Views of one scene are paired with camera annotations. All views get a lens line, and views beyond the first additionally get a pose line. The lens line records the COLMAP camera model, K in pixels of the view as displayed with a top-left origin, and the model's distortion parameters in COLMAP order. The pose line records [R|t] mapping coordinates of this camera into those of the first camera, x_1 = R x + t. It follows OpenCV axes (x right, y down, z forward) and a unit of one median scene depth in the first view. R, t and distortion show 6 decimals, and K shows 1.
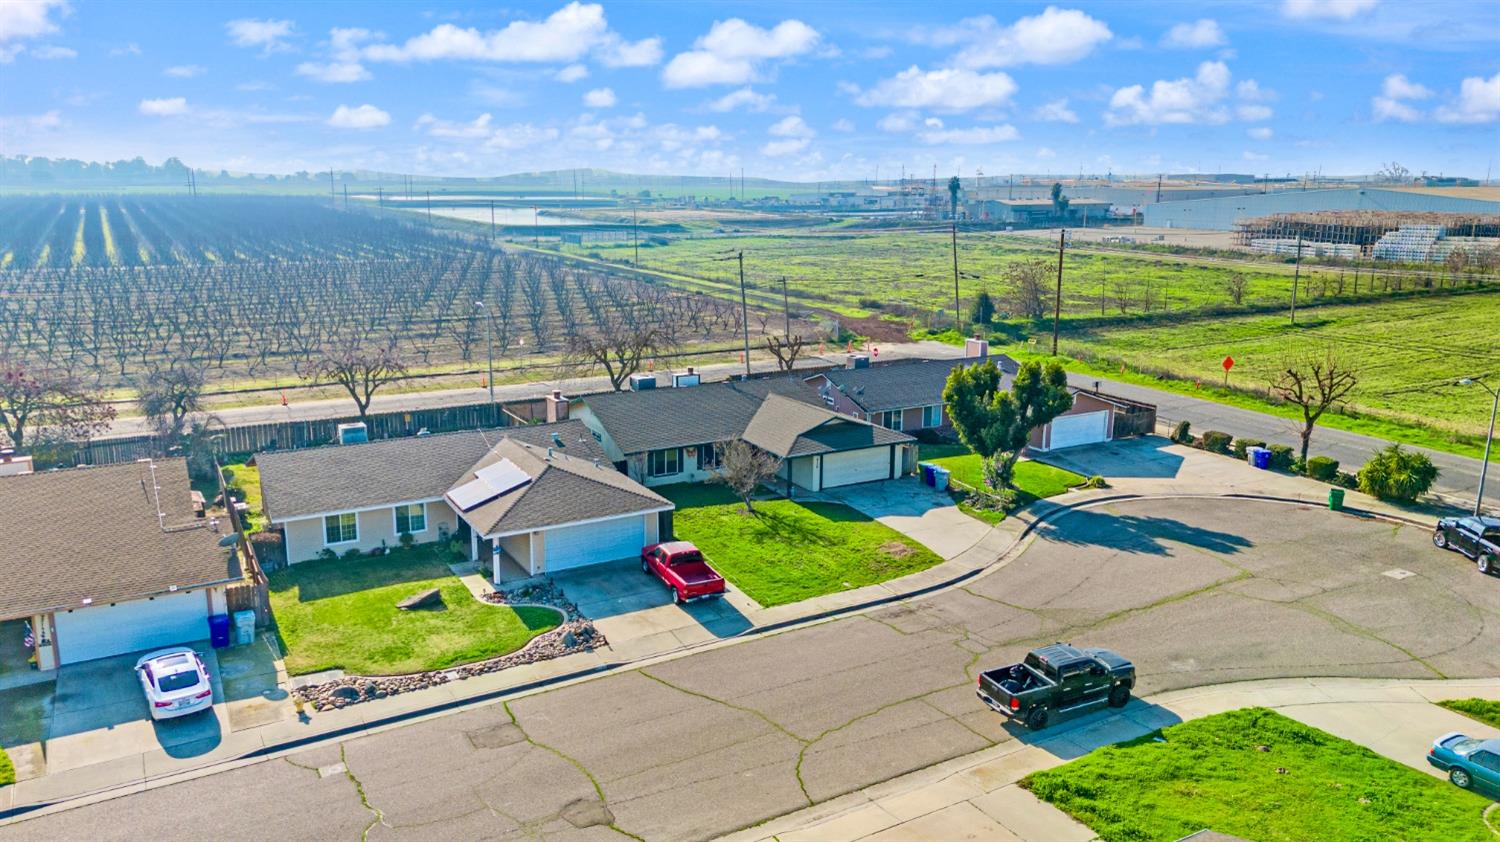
lens RADIAL K [[1109.8, 0, 750.0], [0, 1109.8, 421.0], [0, 0, 1]] dist [0.077385, -0.095123]
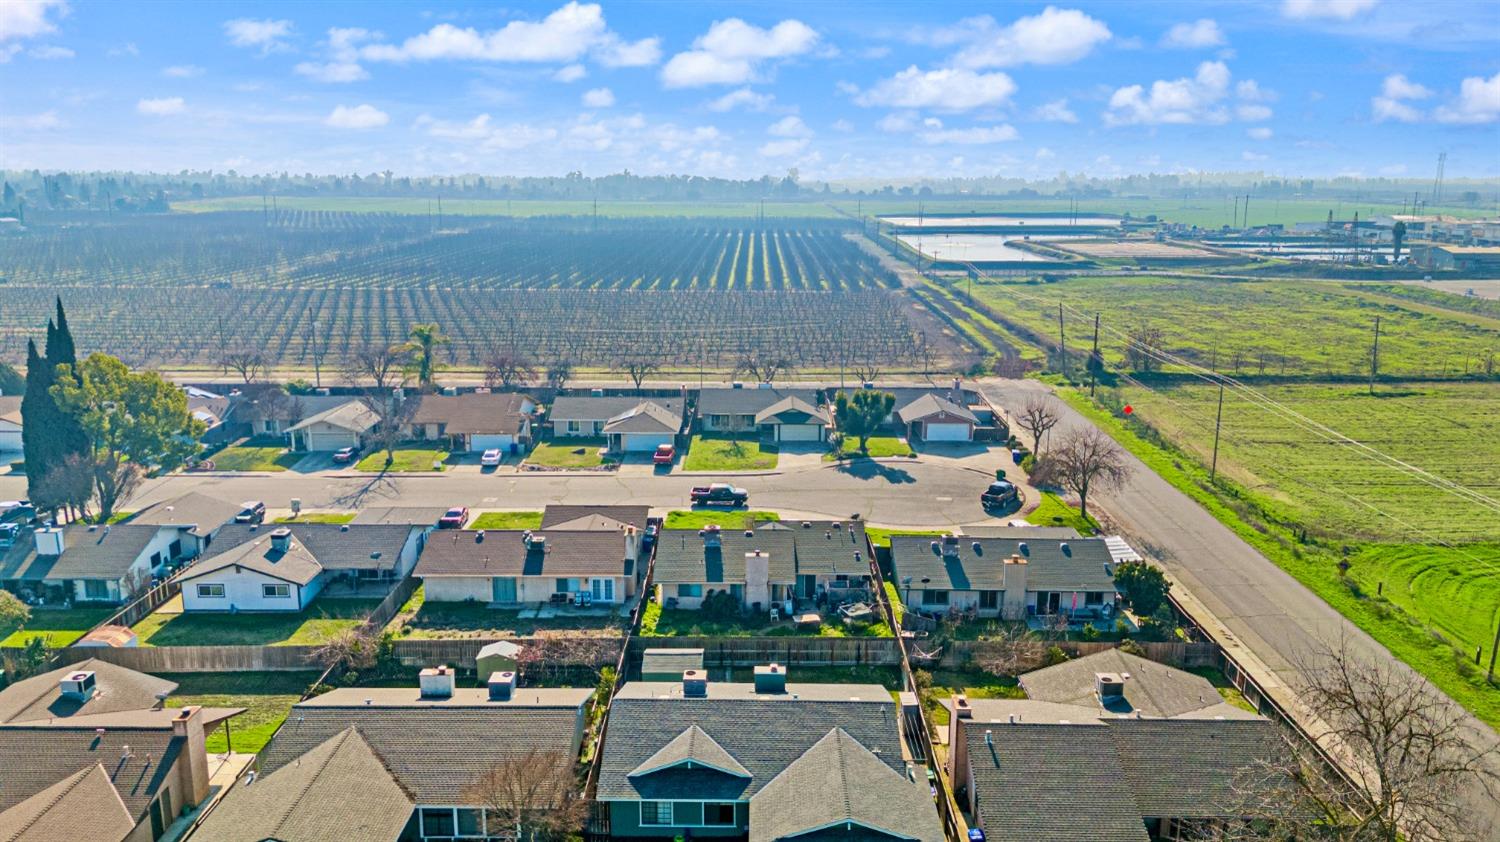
lens RADIAL K [[1109.8, 0, 750.0], [0, 1109.8, 421.0], [0, 0, 1]] dist [0.077385, -0.095123]
pose [[0.864482, 0.109324, -0.490632, 1.213477], [-0.108980, 0.993610, 0.029379, -0.038332], [0.490709, 0.028072, 0.870871, -1.038168]]
